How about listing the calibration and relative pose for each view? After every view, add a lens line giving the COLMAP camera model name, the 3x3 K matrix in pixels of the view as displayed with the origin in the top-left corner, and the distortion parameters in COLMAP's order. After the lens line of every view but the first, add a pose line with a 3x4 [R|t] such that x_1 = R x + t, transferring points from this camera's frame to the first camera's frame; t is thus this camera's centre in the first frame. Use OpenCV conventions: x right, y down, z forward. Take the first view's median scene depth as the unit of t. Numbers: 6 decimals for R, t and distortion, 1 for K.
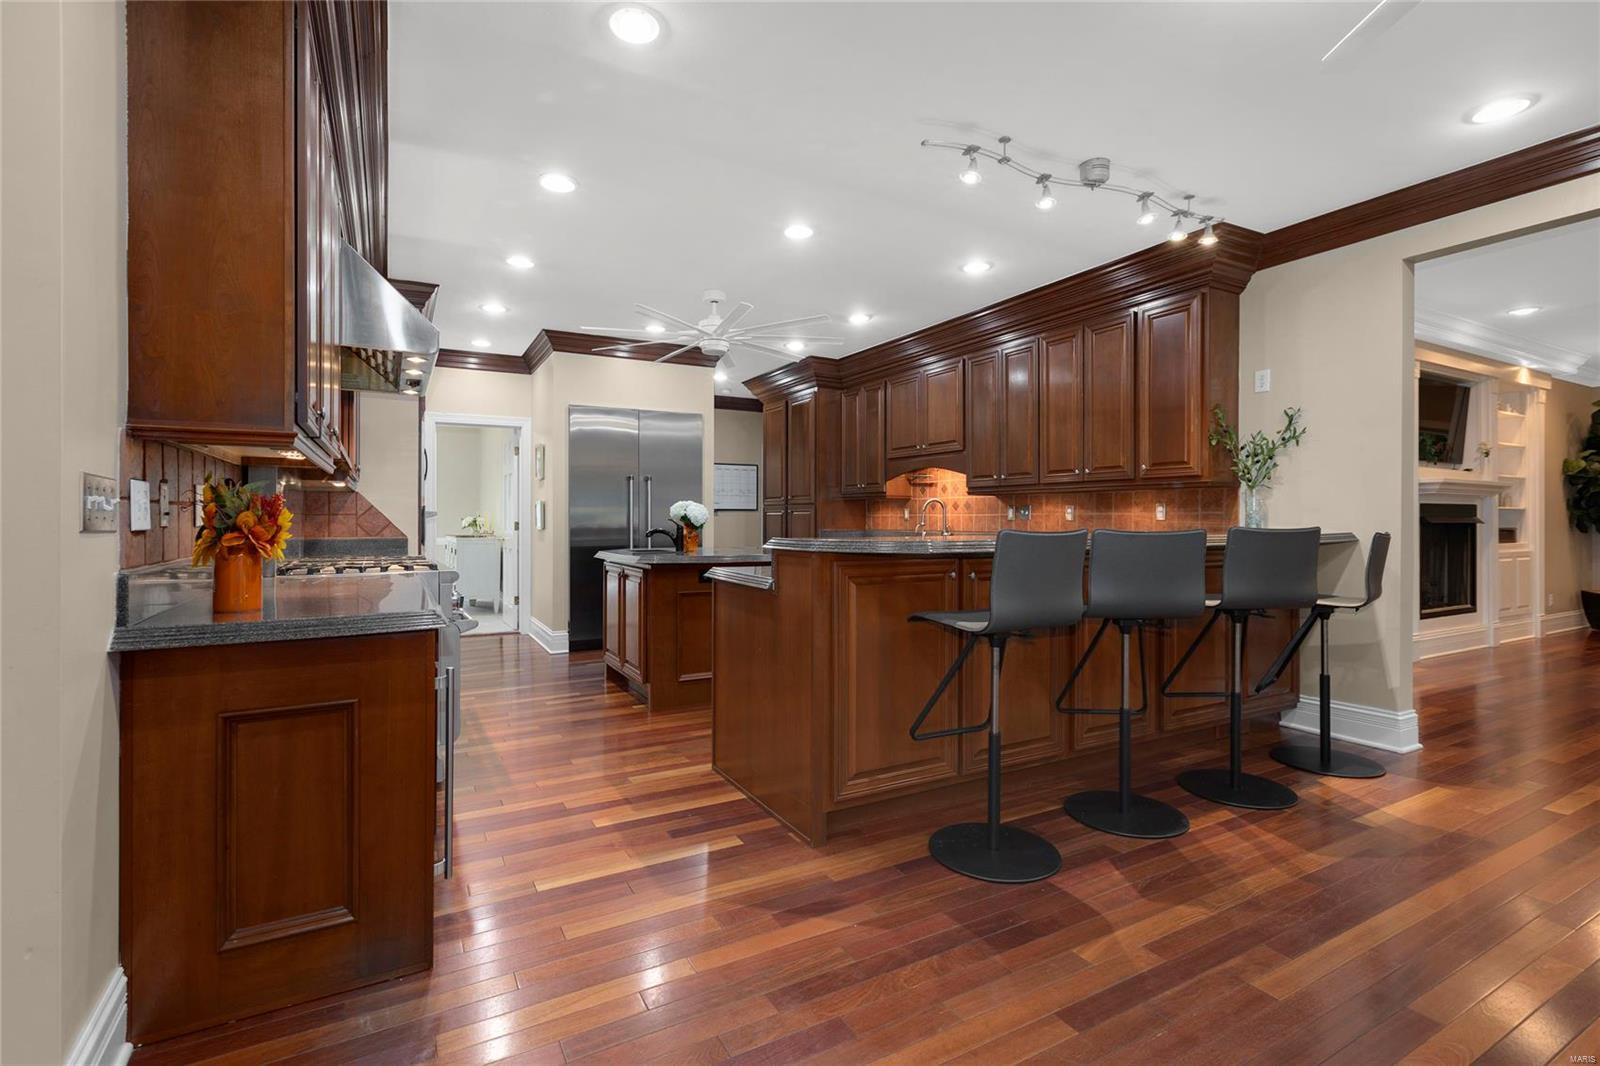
lens RADIAL K [[737.8, 0, 803.6], [0, 737.8, 523.2], [0, 0, 1]] dist [0.006318, 0.001020]
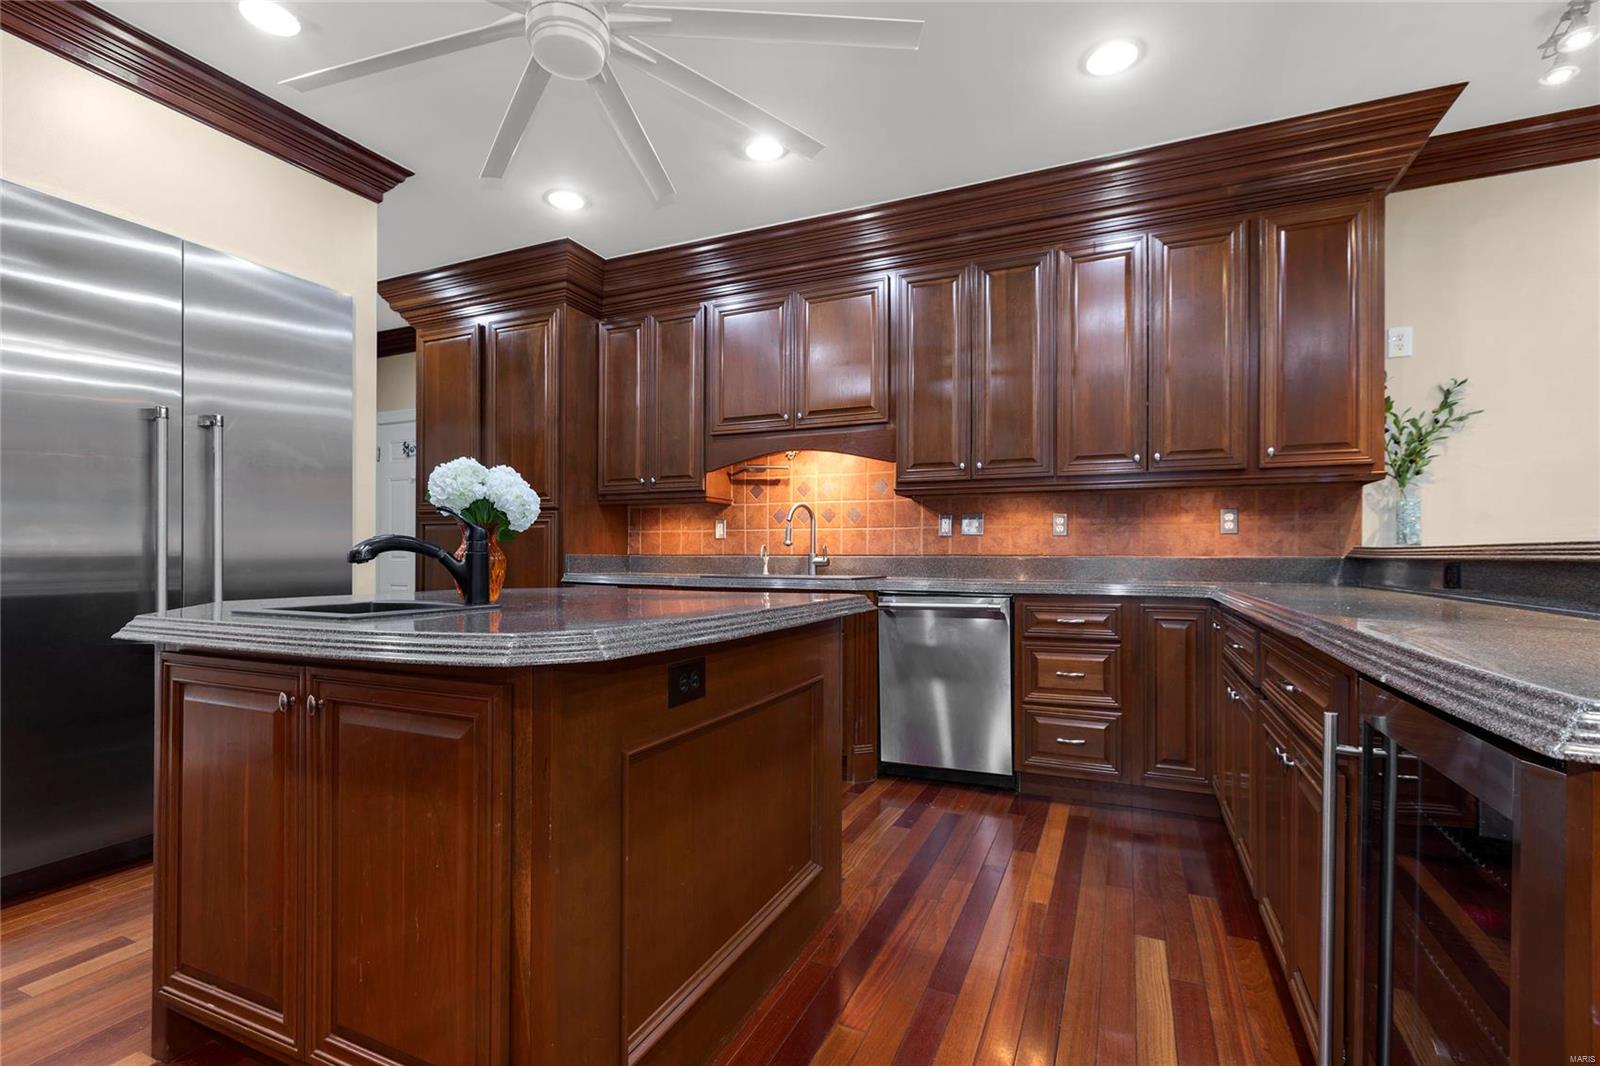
lens RADIAL K [[737.8, 0, 799.3], [0, 737.8, 557.7], [0, 0, 1]] dist [0.006318, 0.001020]
pose [[0.799267, -0.004586, 0.600958, -0.277641], [0.005336, 0.999986, 0.000534, 0.018017], [-0.600952, 0.002780, 0.799280, 0.694010]]
